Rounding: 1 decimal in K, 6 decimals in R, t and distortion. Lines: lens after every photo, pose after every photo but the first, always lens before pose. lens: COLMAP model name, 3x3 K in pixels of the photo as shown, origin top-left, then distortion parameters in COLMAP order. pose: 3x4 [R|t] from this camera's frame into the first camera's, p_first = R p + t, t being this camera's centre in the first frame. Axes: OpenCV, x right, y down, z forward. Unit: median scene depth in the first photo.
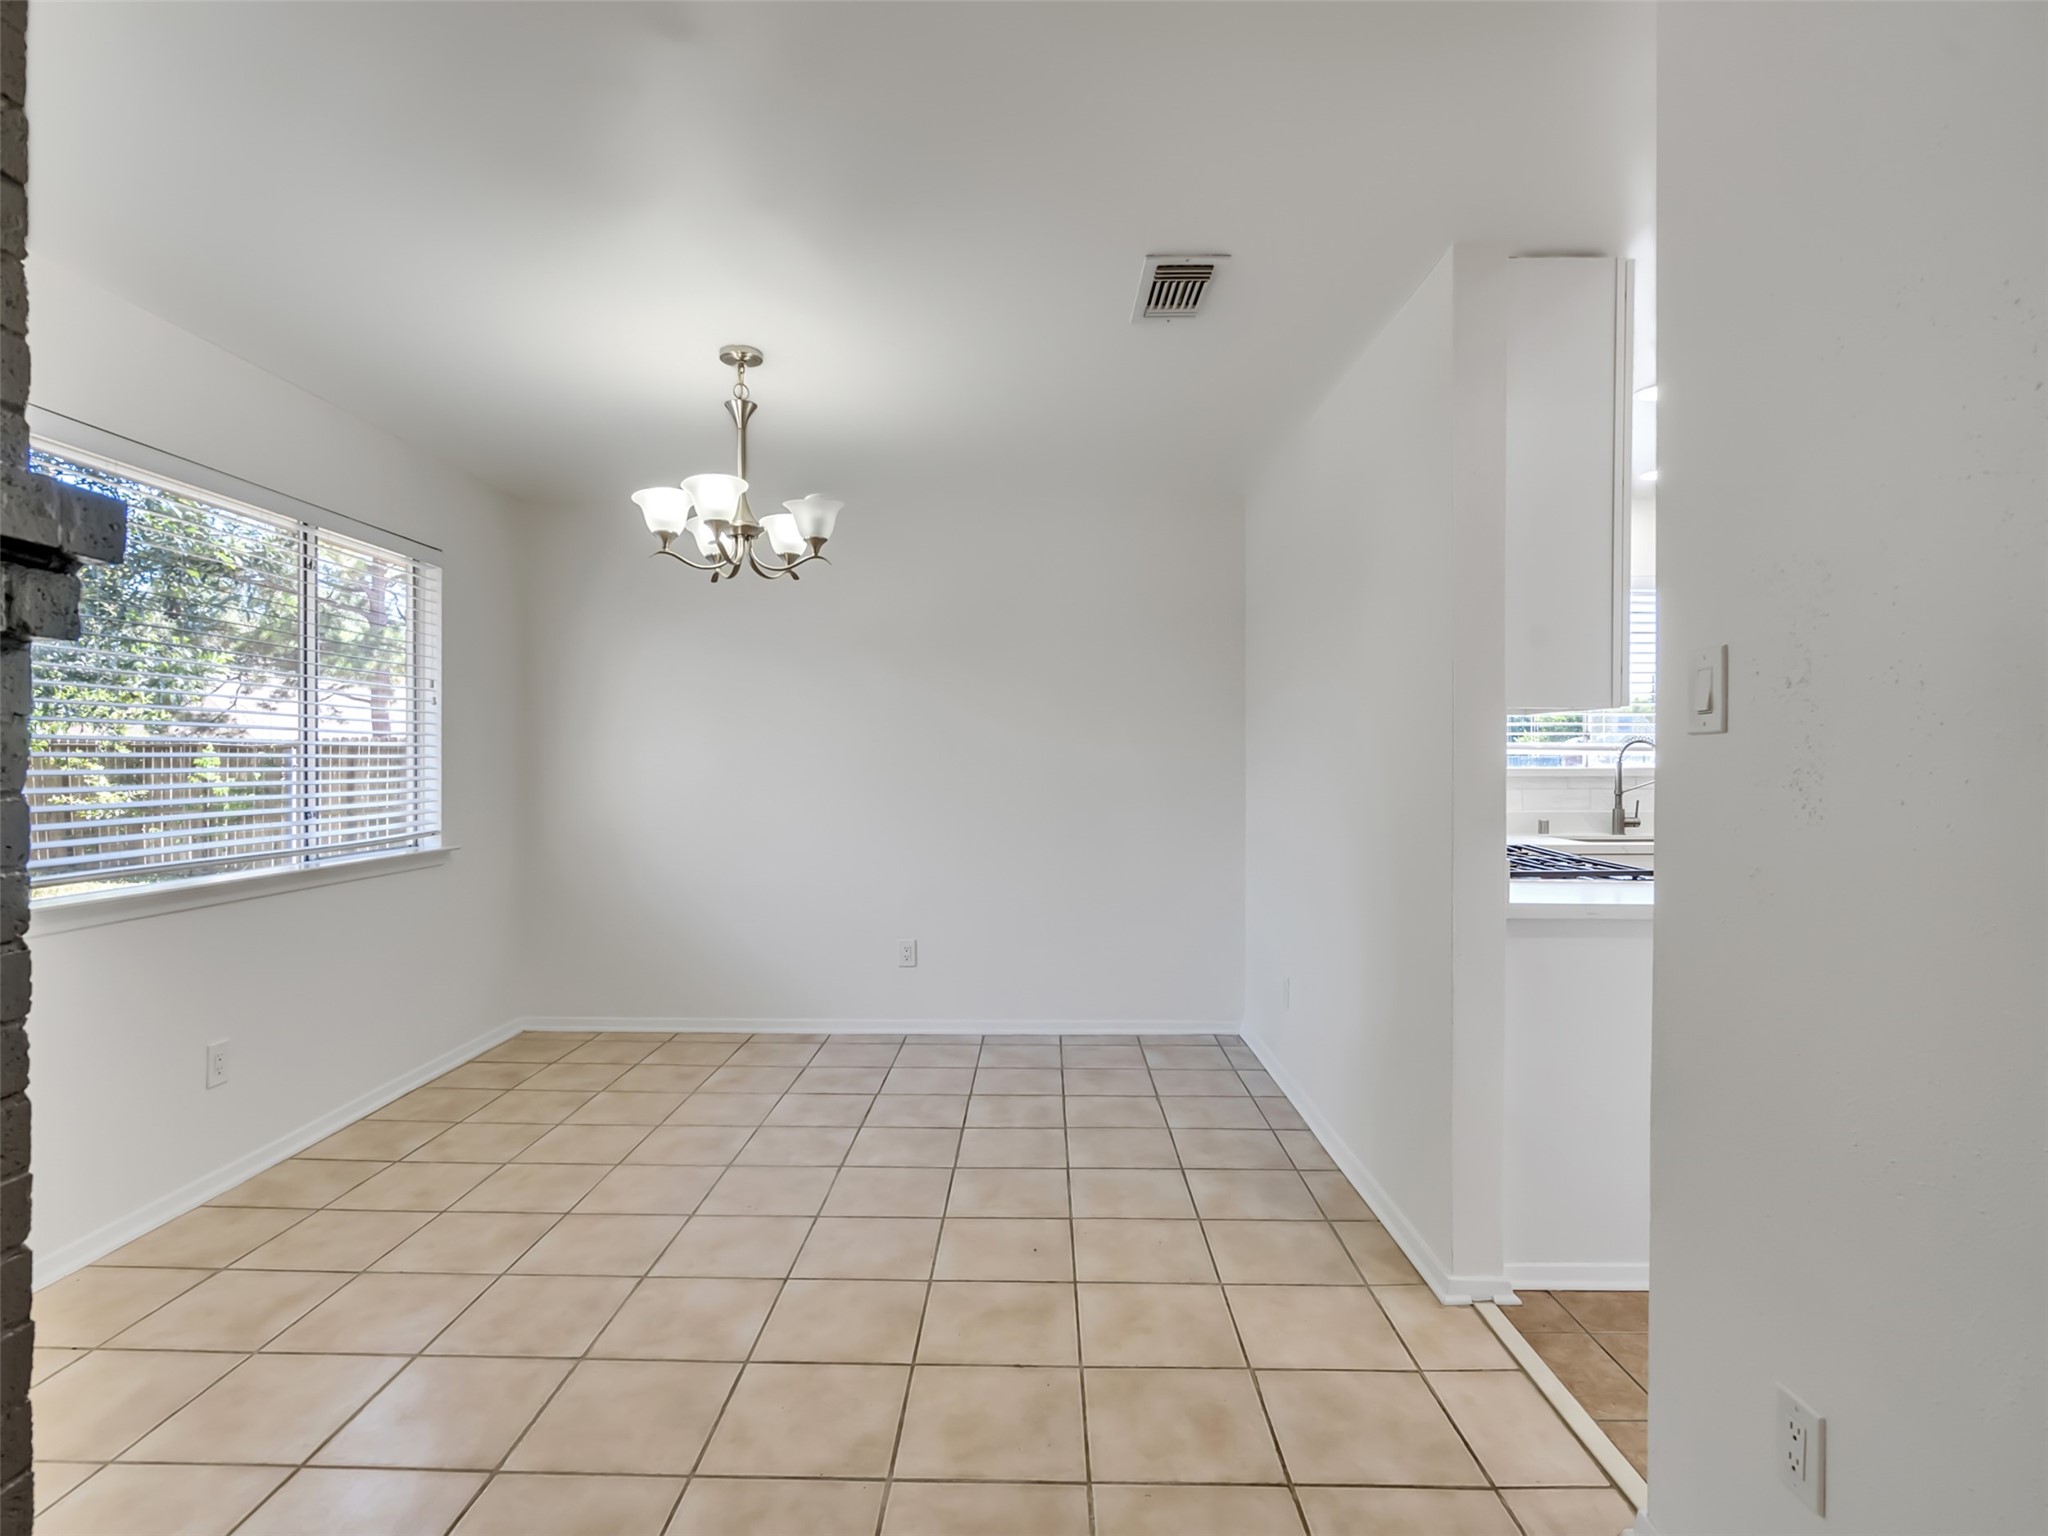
lens RADIAL K [[1050.2, 0, 1016.0], [0, 1050.2, 777.0], [0, 0, 1]] dist [-0.007075, 0.004892]
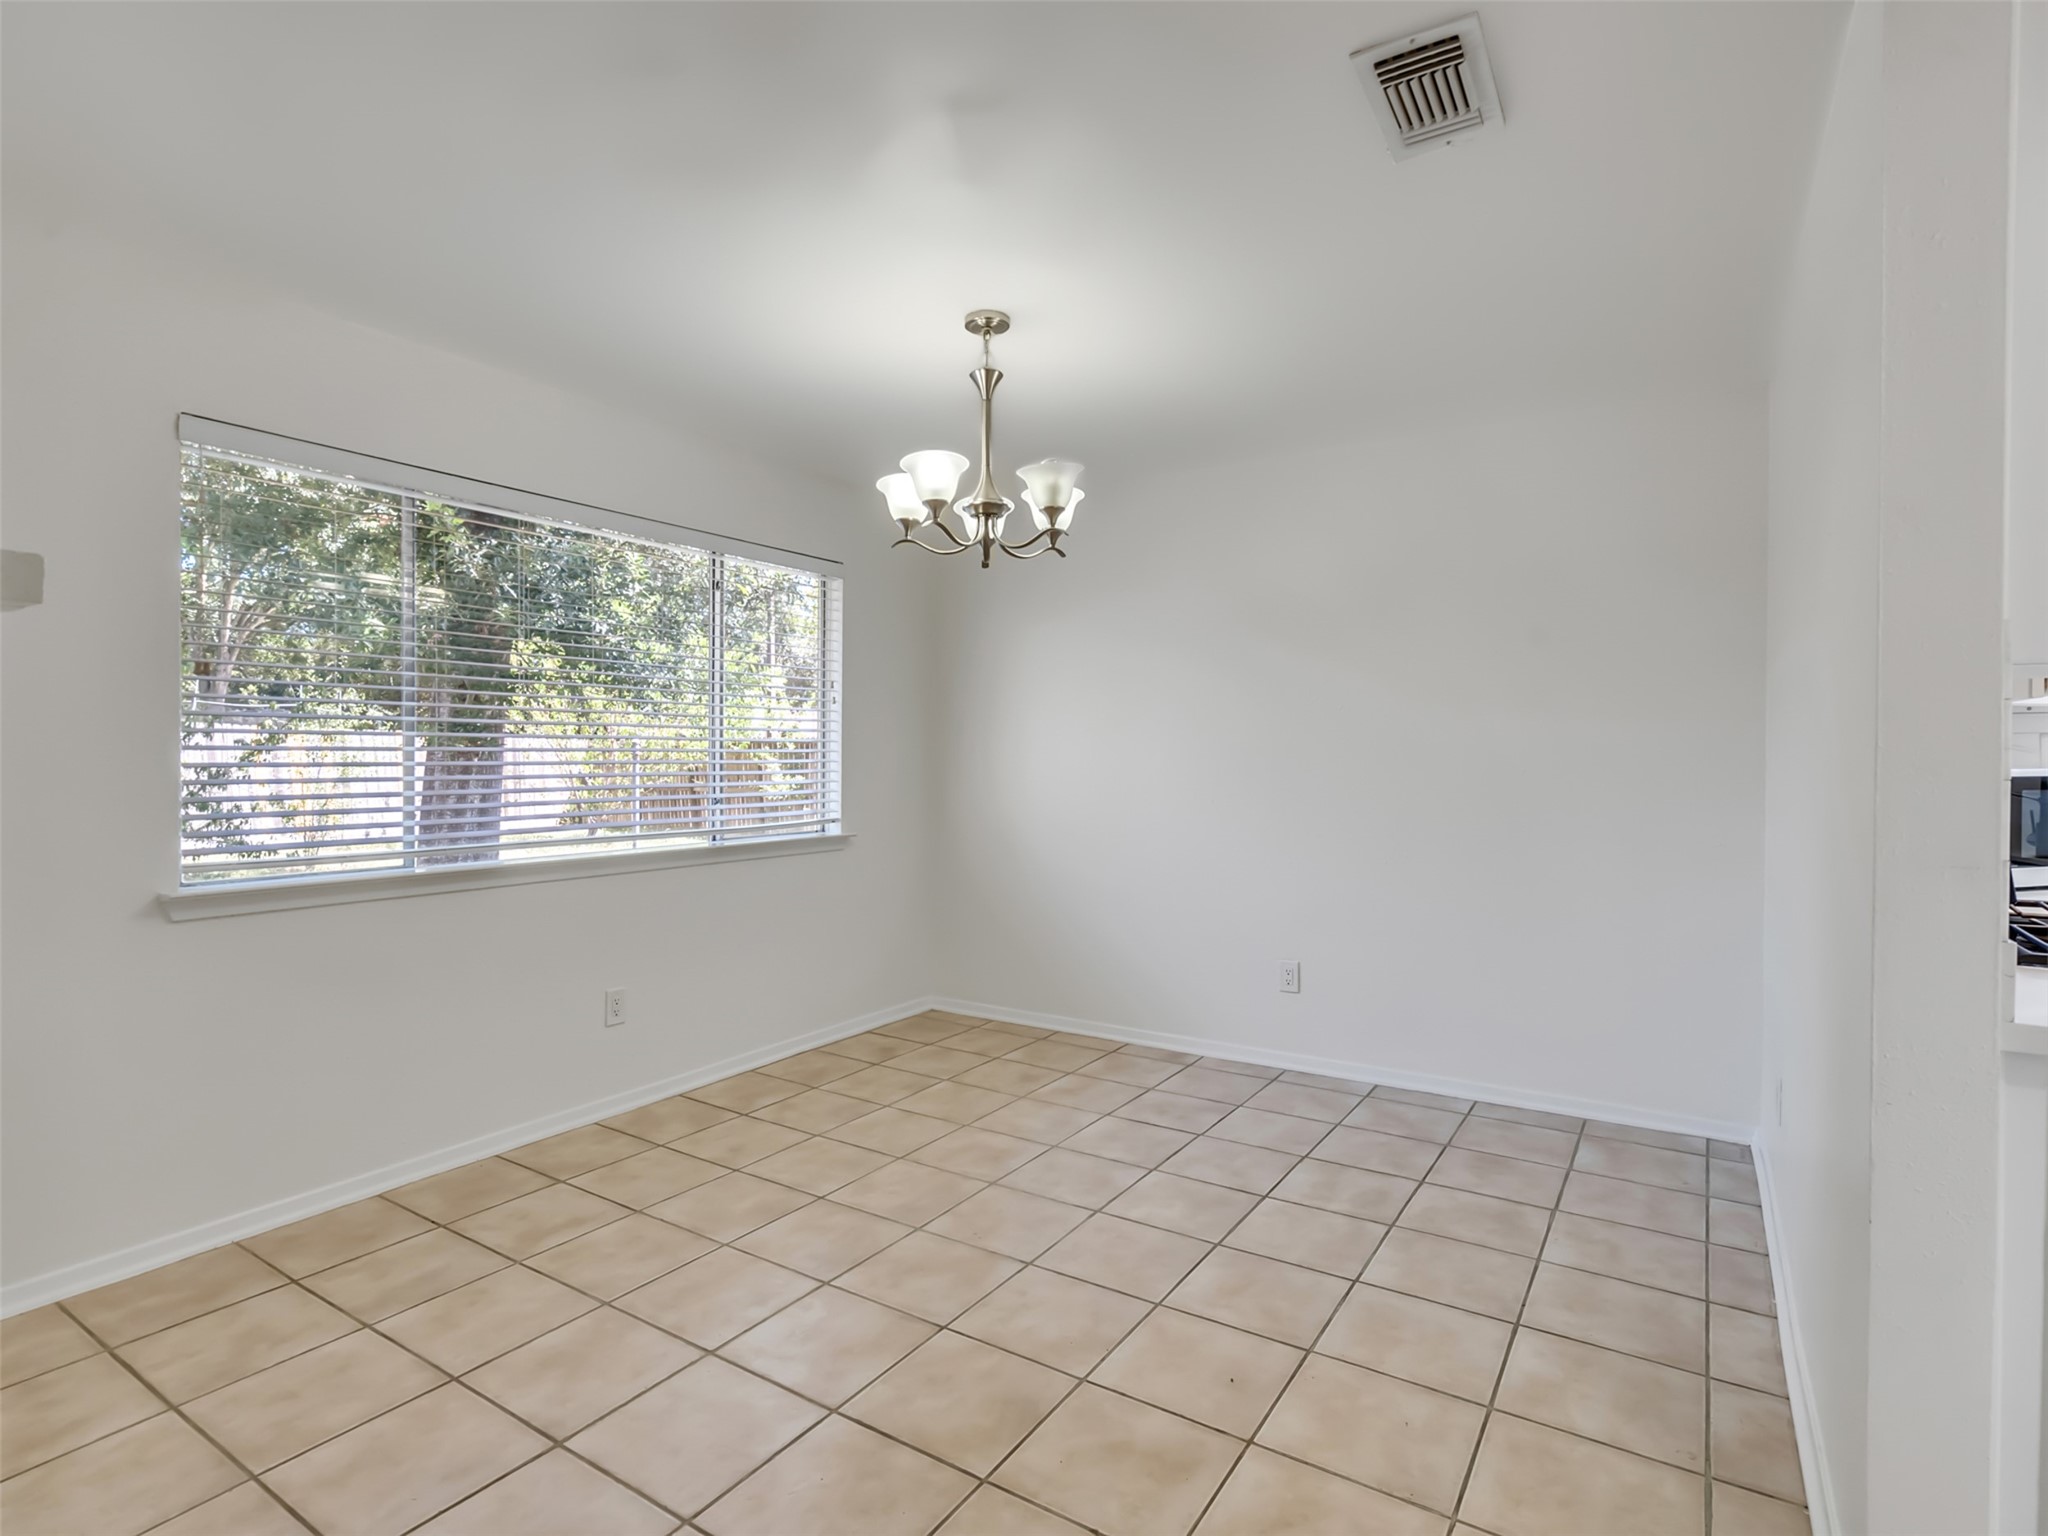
lens RADIAL K [[1050.2, 0, 1019.0], [0, 1050.2, 771.2], [0, 0, 1]] dist [-0.007075, 0.004892]
pose [[0.848457, 0.010039, -0.529169, 0.225764], [-0.010639, 0.999942, 0.001911, -0.002864], [0.529157, 0.004008, 0.848514, 0.192627]]
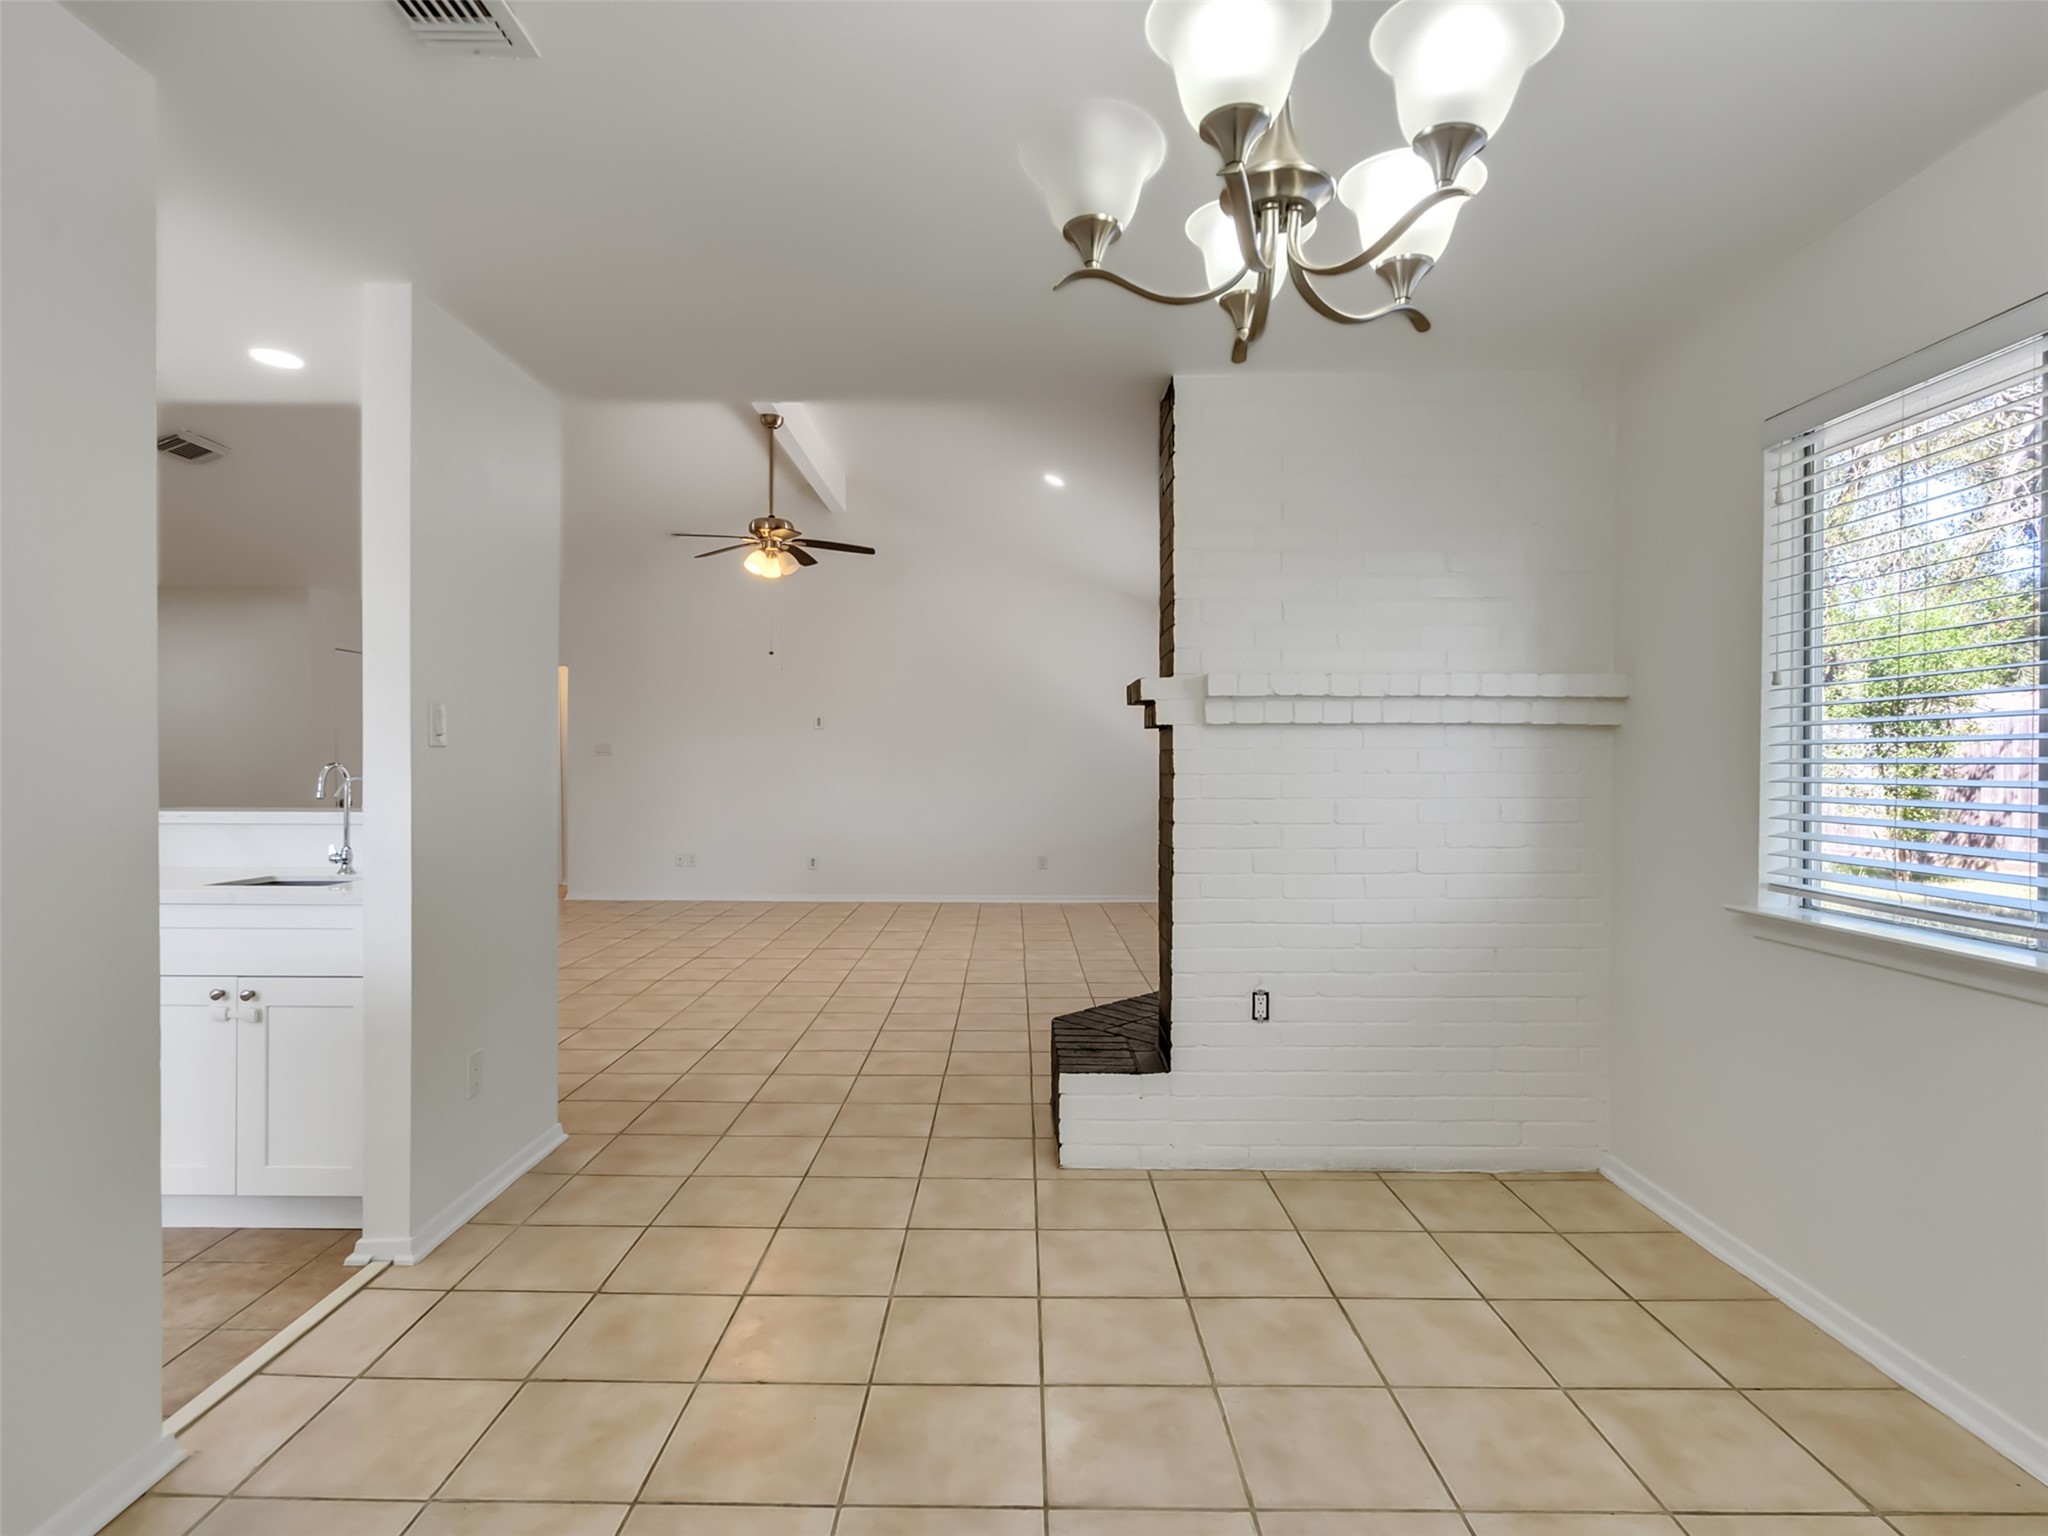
lens RADIAL K [[1050.2, 0, 1005.8], [0, 1050.2, 751.0], [0, 0, 1]] dist [-0.007075, 0.004892]
pose [[-0.999741, -0.006320, -0.021846, -0.123930], [-0.006608, 0.999892, 0.013121, -0.025908], [0.021761, 0.013262, -0.999675, 1.225272]]
